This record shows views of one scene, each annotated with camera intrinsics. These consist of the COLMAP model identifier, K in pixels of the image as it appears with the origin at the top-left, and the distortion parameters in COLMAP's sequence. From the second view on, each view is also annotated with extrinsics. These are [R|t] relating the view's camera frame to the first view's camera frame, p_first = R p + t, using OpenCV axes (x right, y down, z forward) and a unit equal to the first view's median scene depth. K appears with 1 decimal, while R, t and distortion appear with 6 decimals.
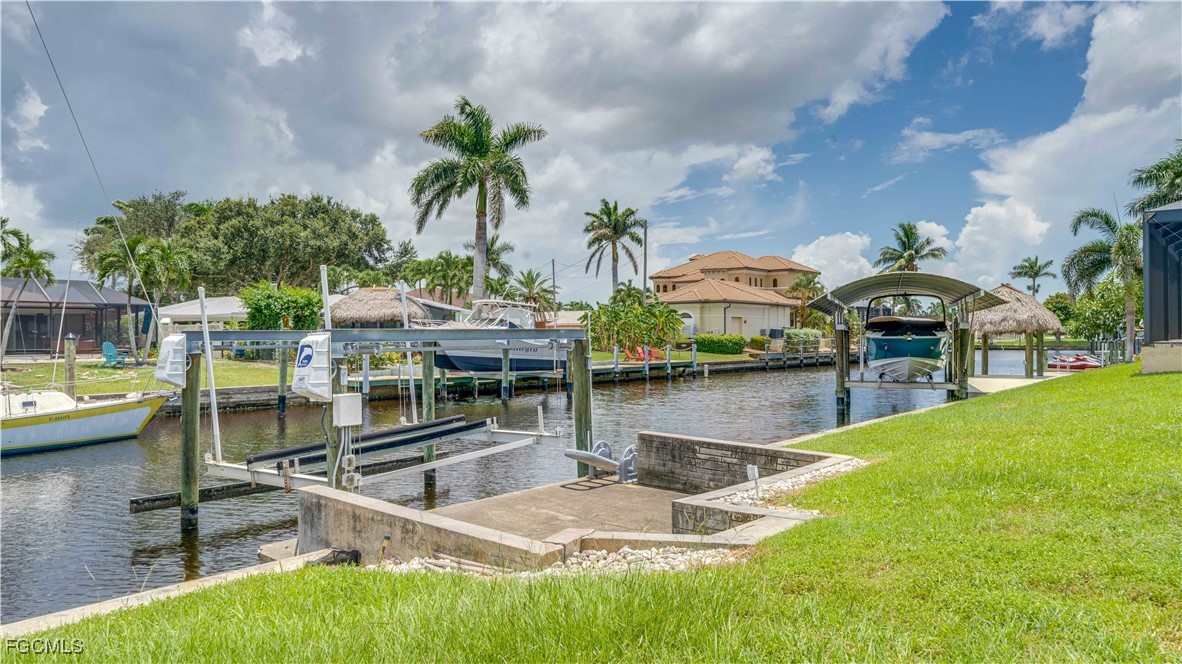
lens RADIAL K [[796.8, 0, 582.4], [0, 796.8, 335.2], [0, 0, 1]] dist [0.011136, 0.002110]
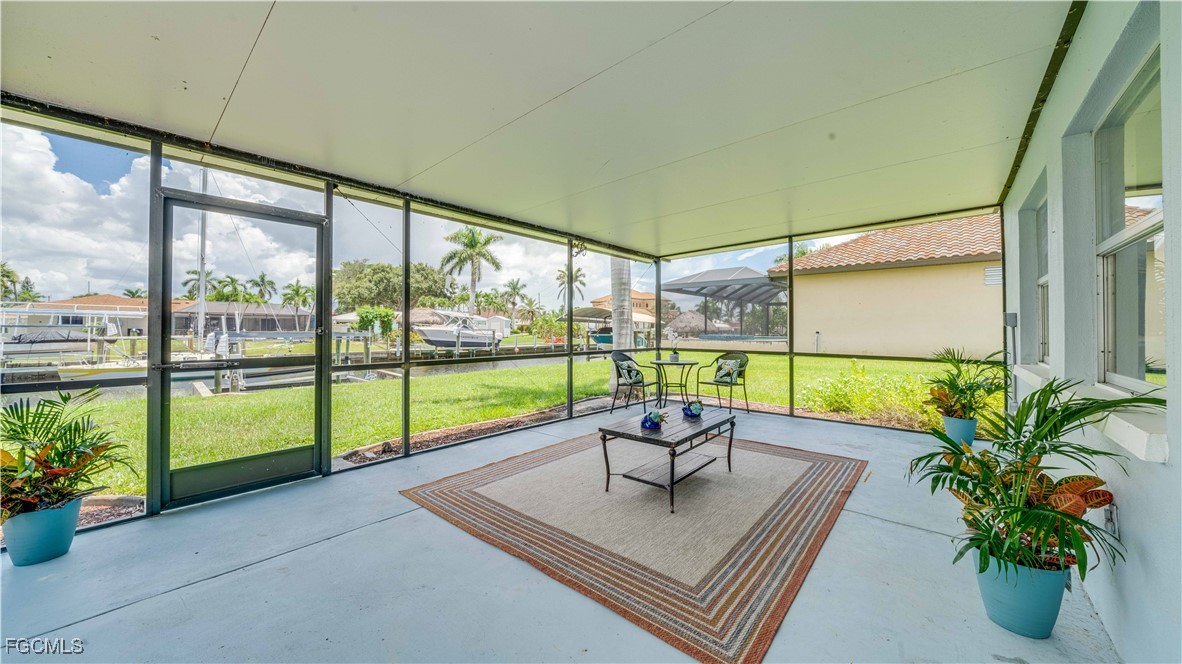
lens RADIAL K [[406.3, 0, 586.6], [0, 406.3, 326.1], [0, 0, 1]] dist [-0.005417, 0.000150]
pose [[0.999684, 0.011253, -0.022484, 0.236405], [-0.011405, 0.999913, -0.006619, -0.008571], [0.022407, 0.006874, 0.999725, -0.107349]]
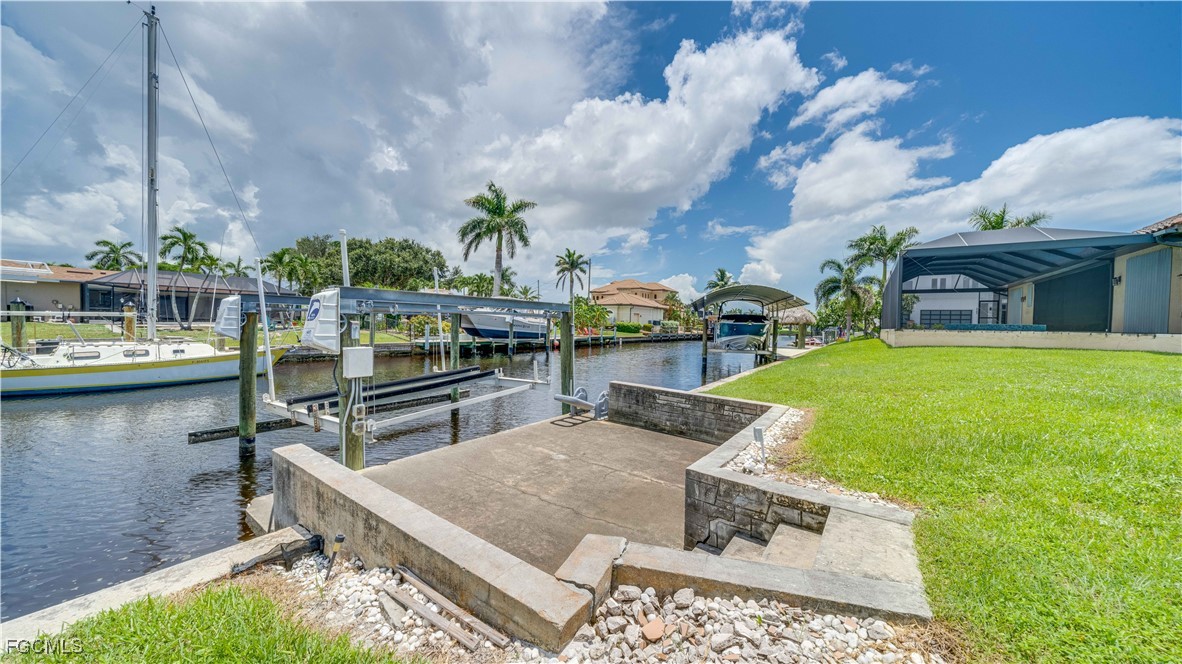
lens RADIAL K [[406.3, 0, 588.7], [0, 406.3, 331.9], [0, 0, 1]] dist [-0.005417, 0.000150]
pose [[0.995487, 0.024502, 0.091680, -0.008724], [-0.026431, 0.999453, 0.019896, 0.007819], [-0.091142, -0.022229, 0.995590, 0.099520]]
